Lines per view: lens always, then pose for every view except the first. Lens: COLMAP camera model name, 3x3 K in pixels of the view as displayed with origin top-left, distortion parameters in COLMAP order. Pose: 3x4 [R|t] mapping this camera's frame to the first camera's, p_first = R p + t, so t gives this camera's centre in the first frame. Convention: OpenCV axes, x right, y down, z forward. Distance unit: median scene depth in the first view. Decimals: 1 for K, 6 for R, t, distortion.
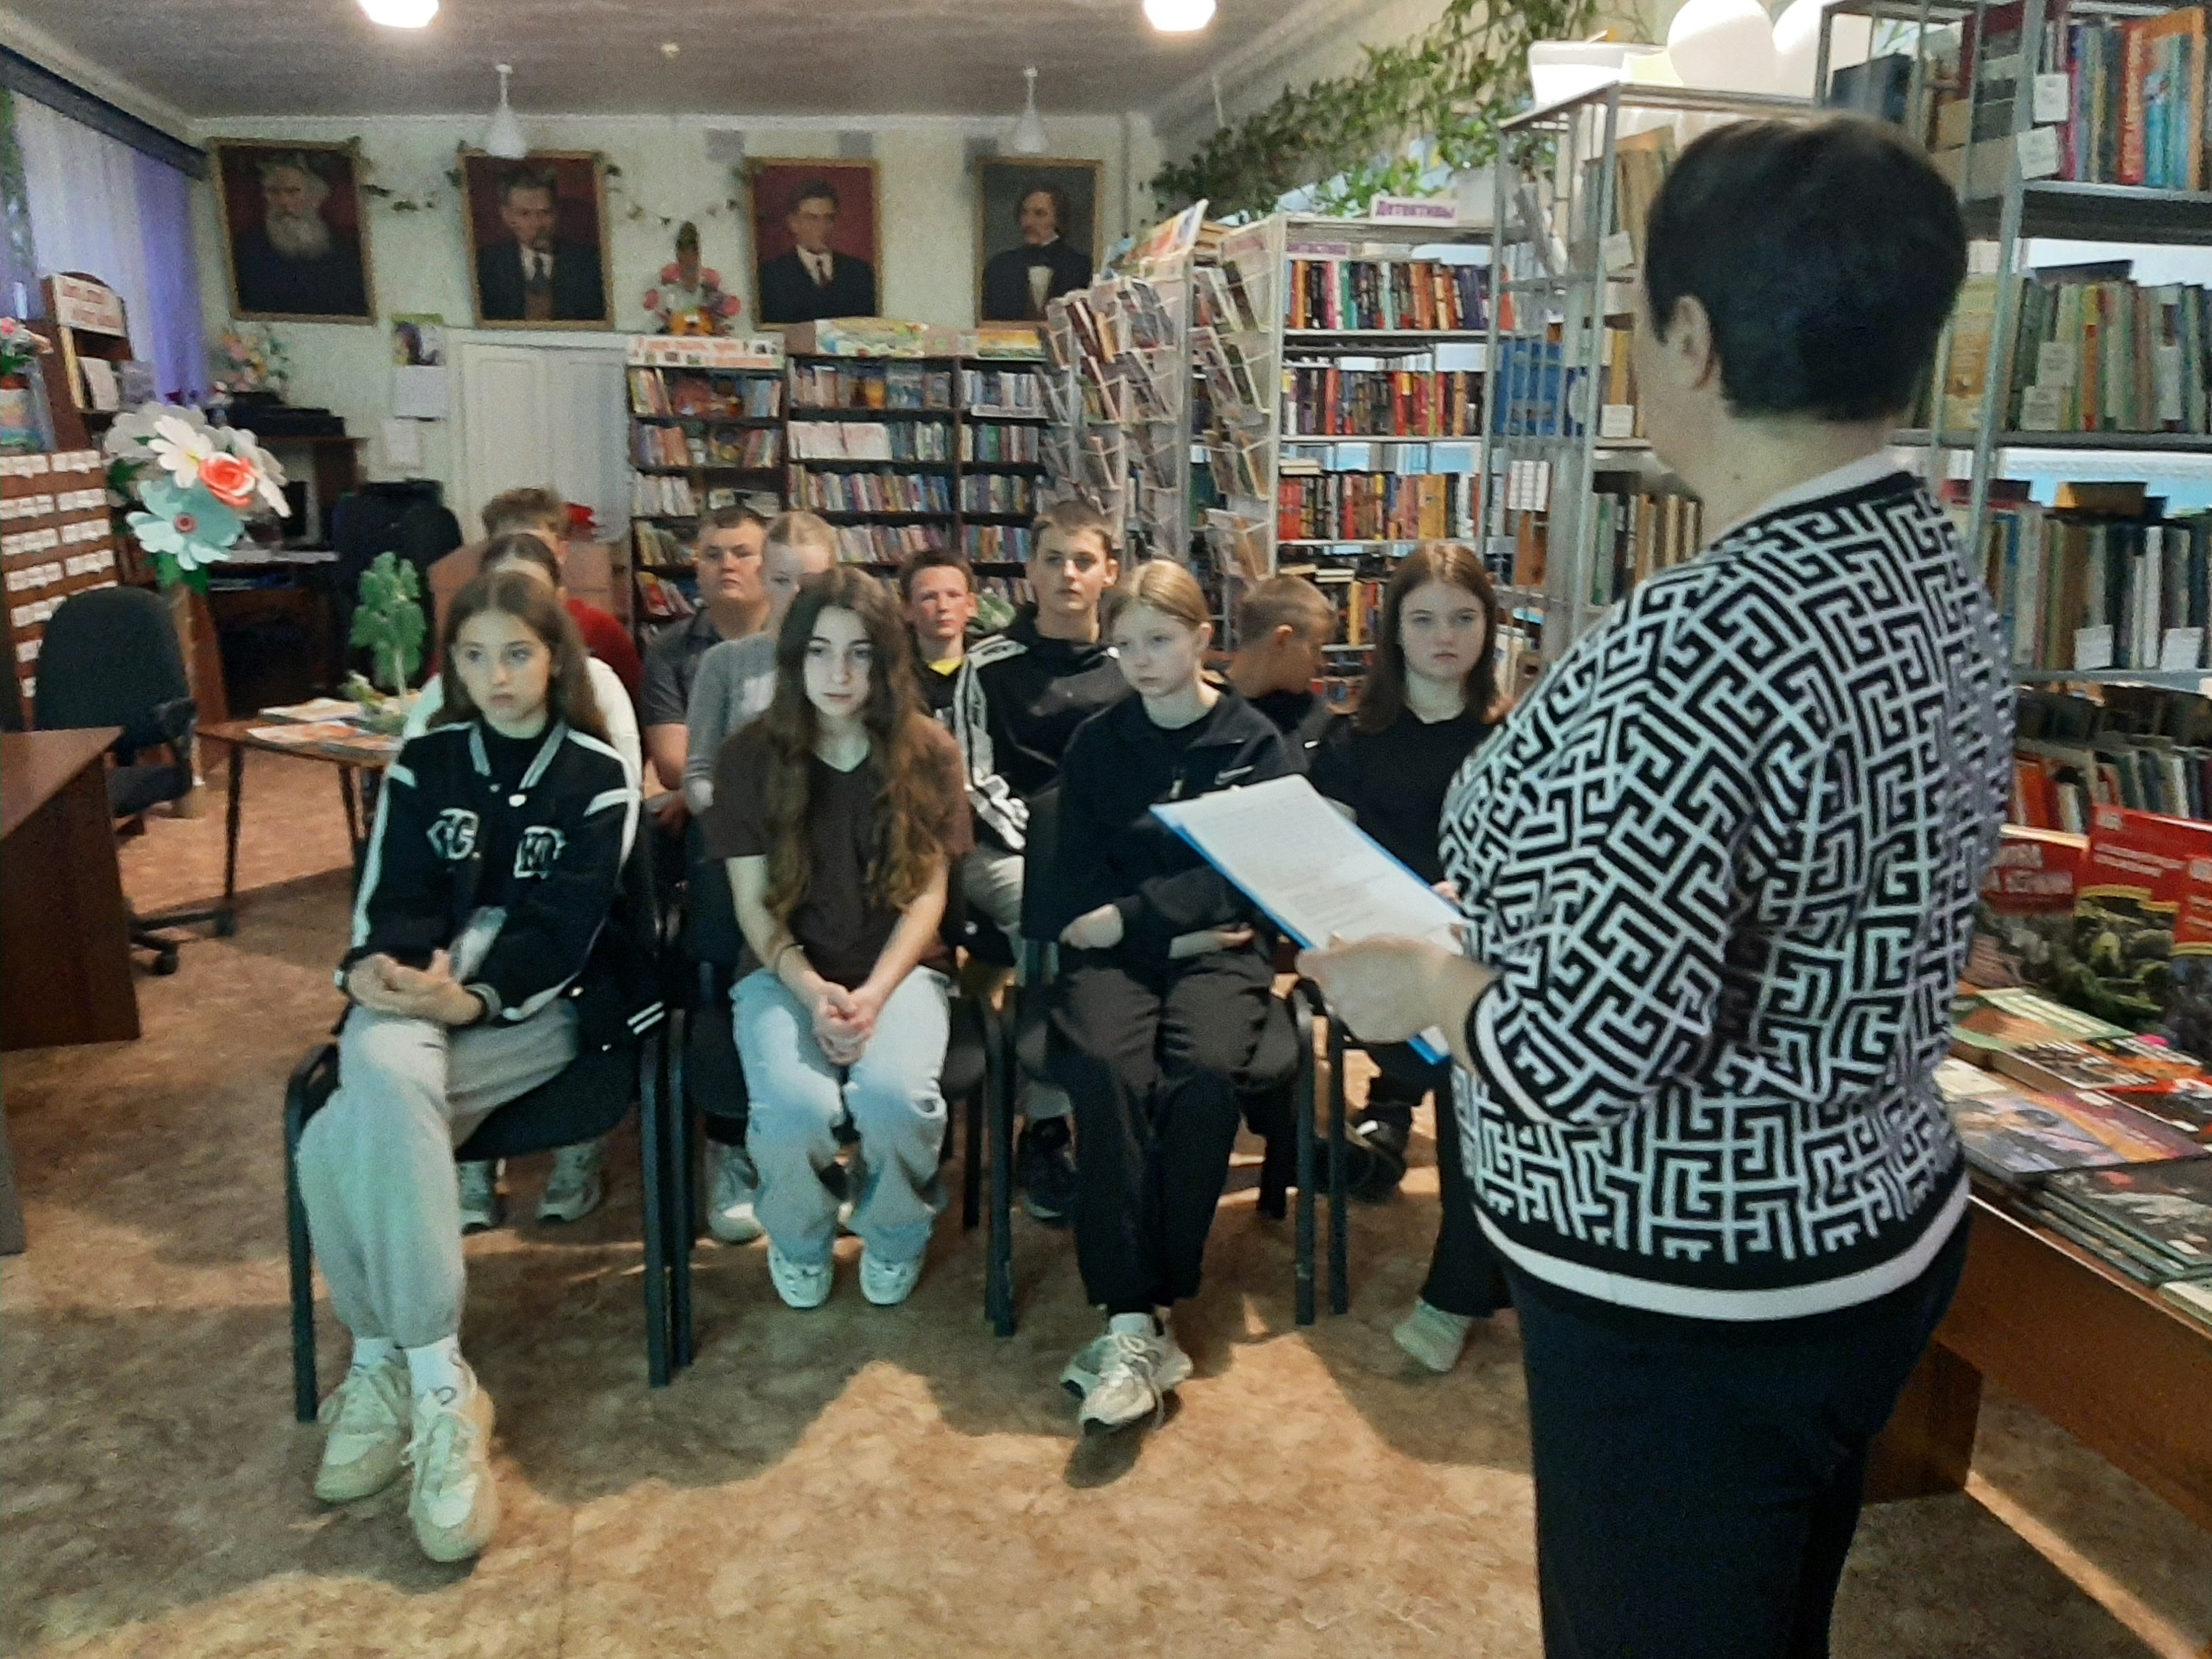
lens RADIAL K [[1709.2, 0, 1108.1], [0, 1709.2, 791.6], [0, 0, 1]] dist [0.082223, -0.154302]
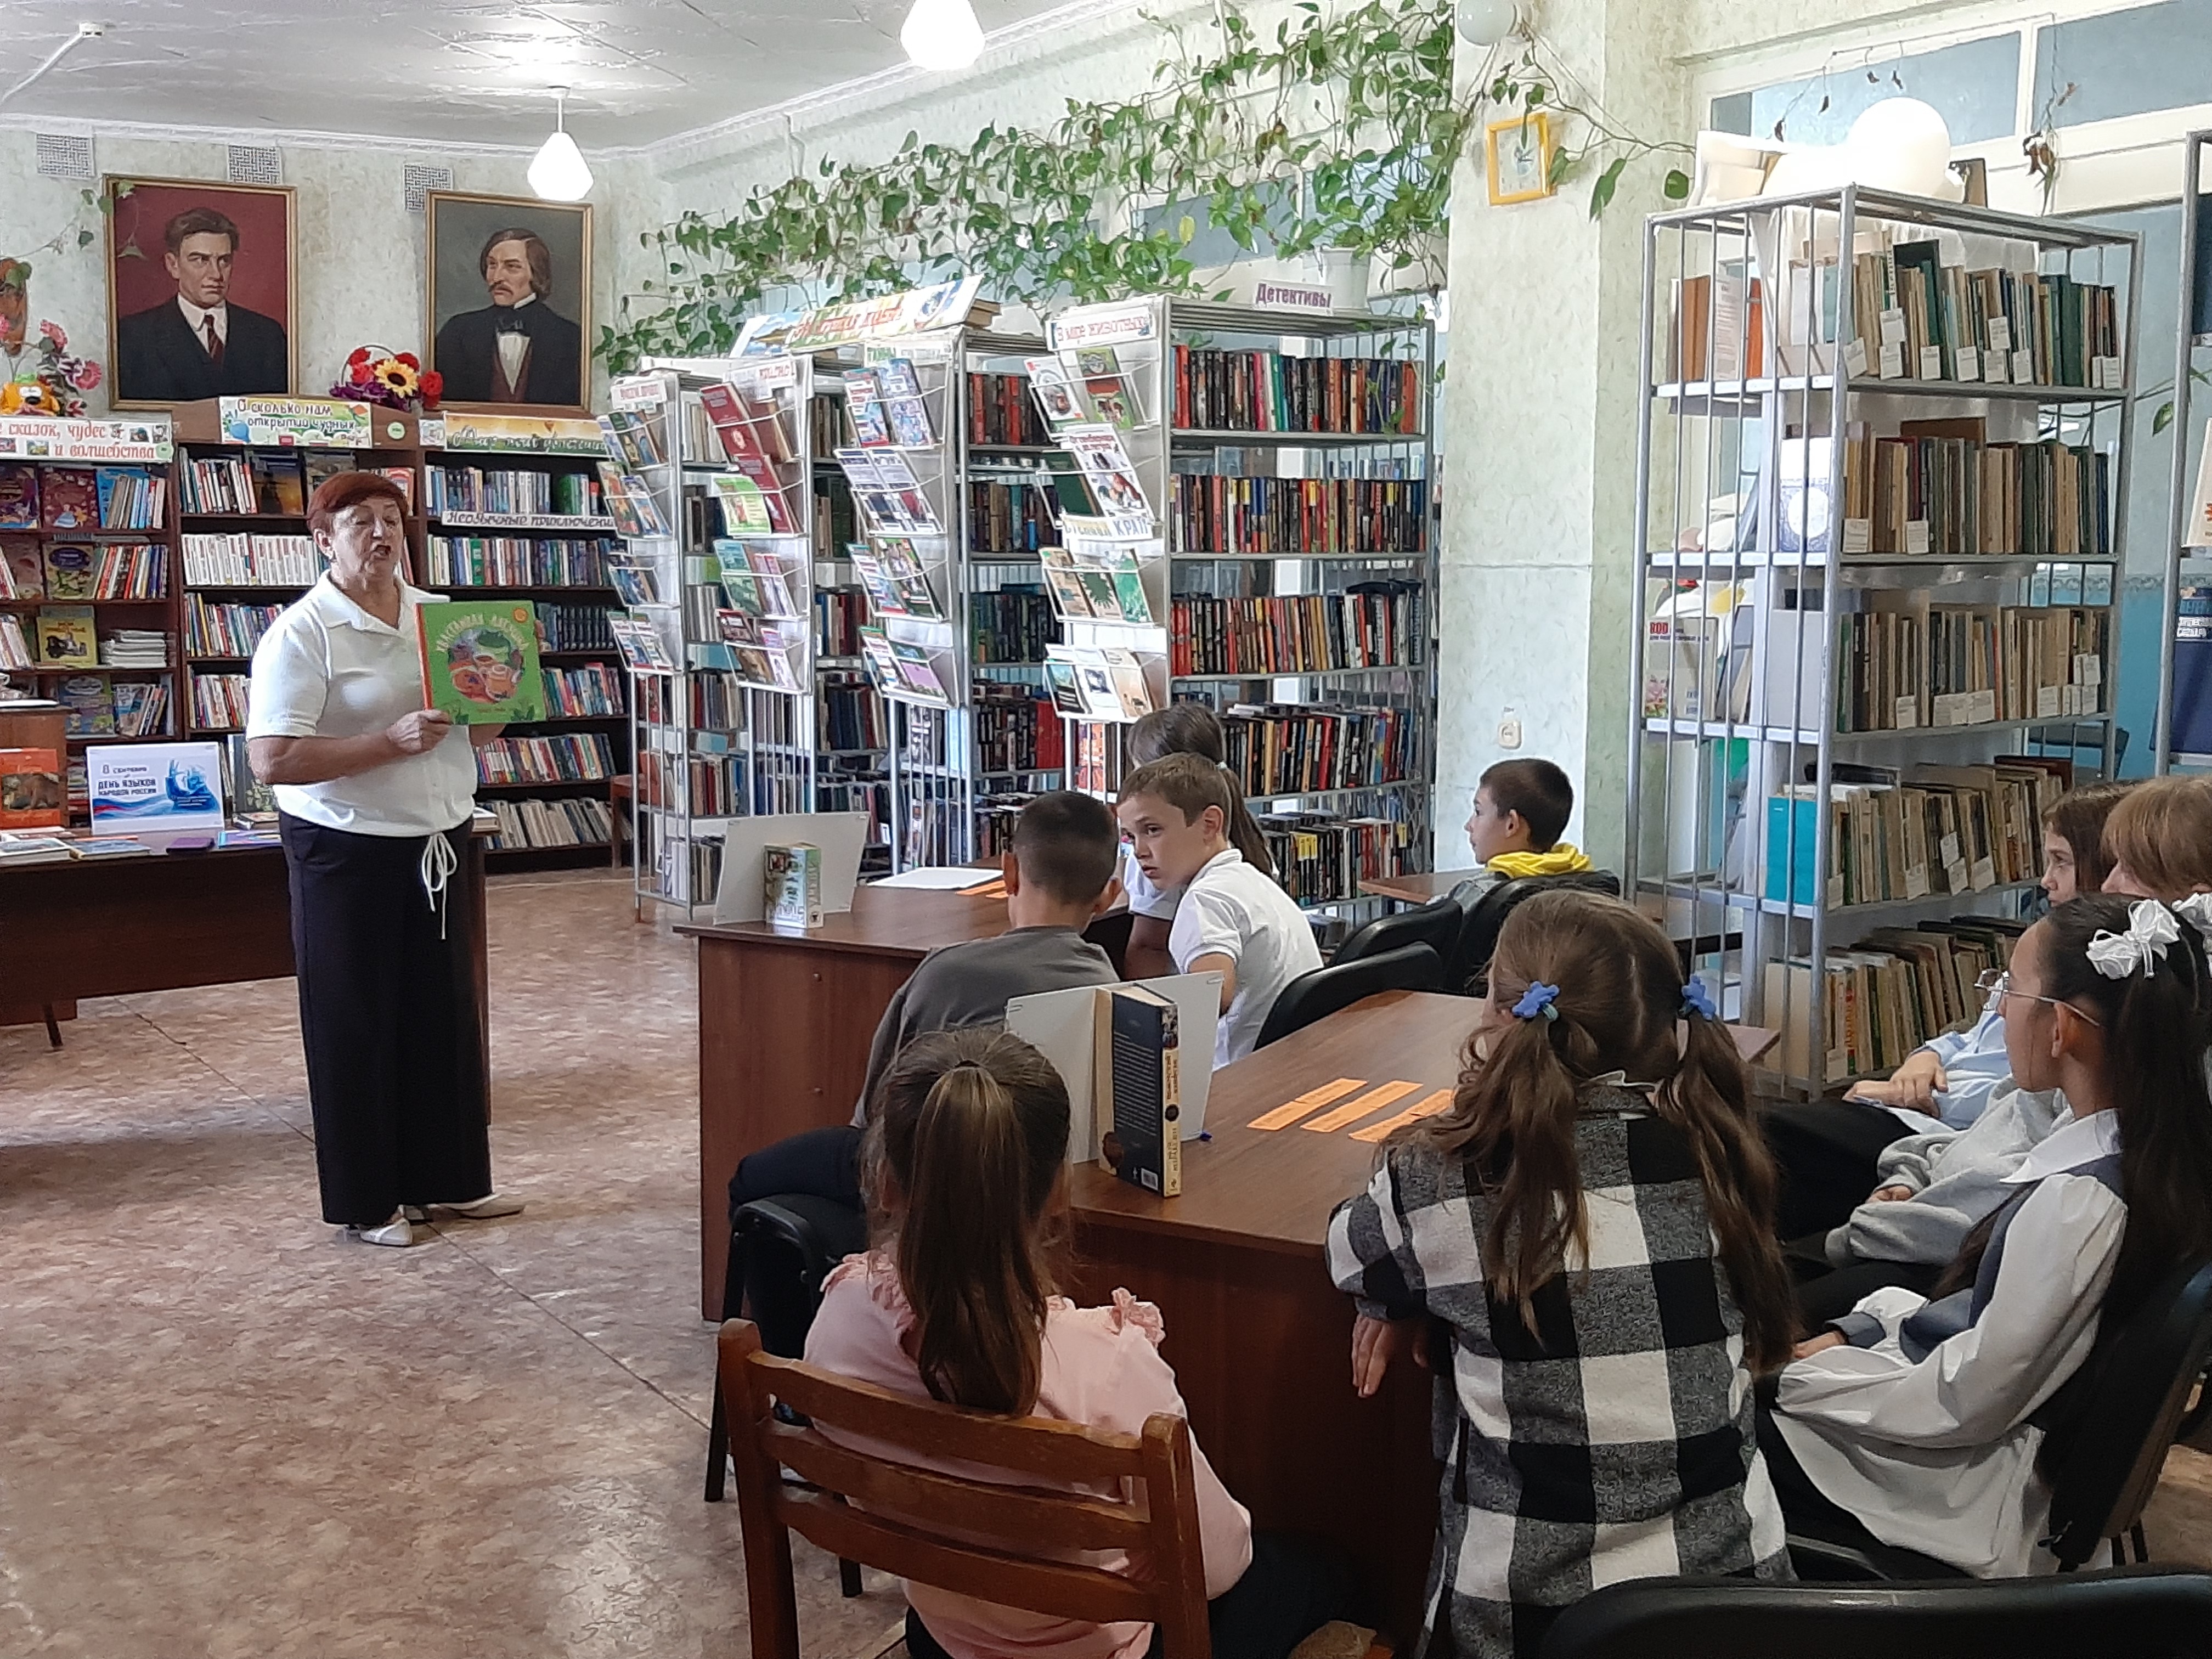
lens RADIAL K [[2177.2, 0, 1112.4], [0, 2177.2, 793.1], [0, 0, 1]] dist [0.089863, -0.184893]
pose [[0.919687, -0.050533, 0.389388, -0.193052], [0.086037, 0.993519, -0.074275, -0.008194], [-0.383111, 0.101812, 0.918074, 0.026968]]
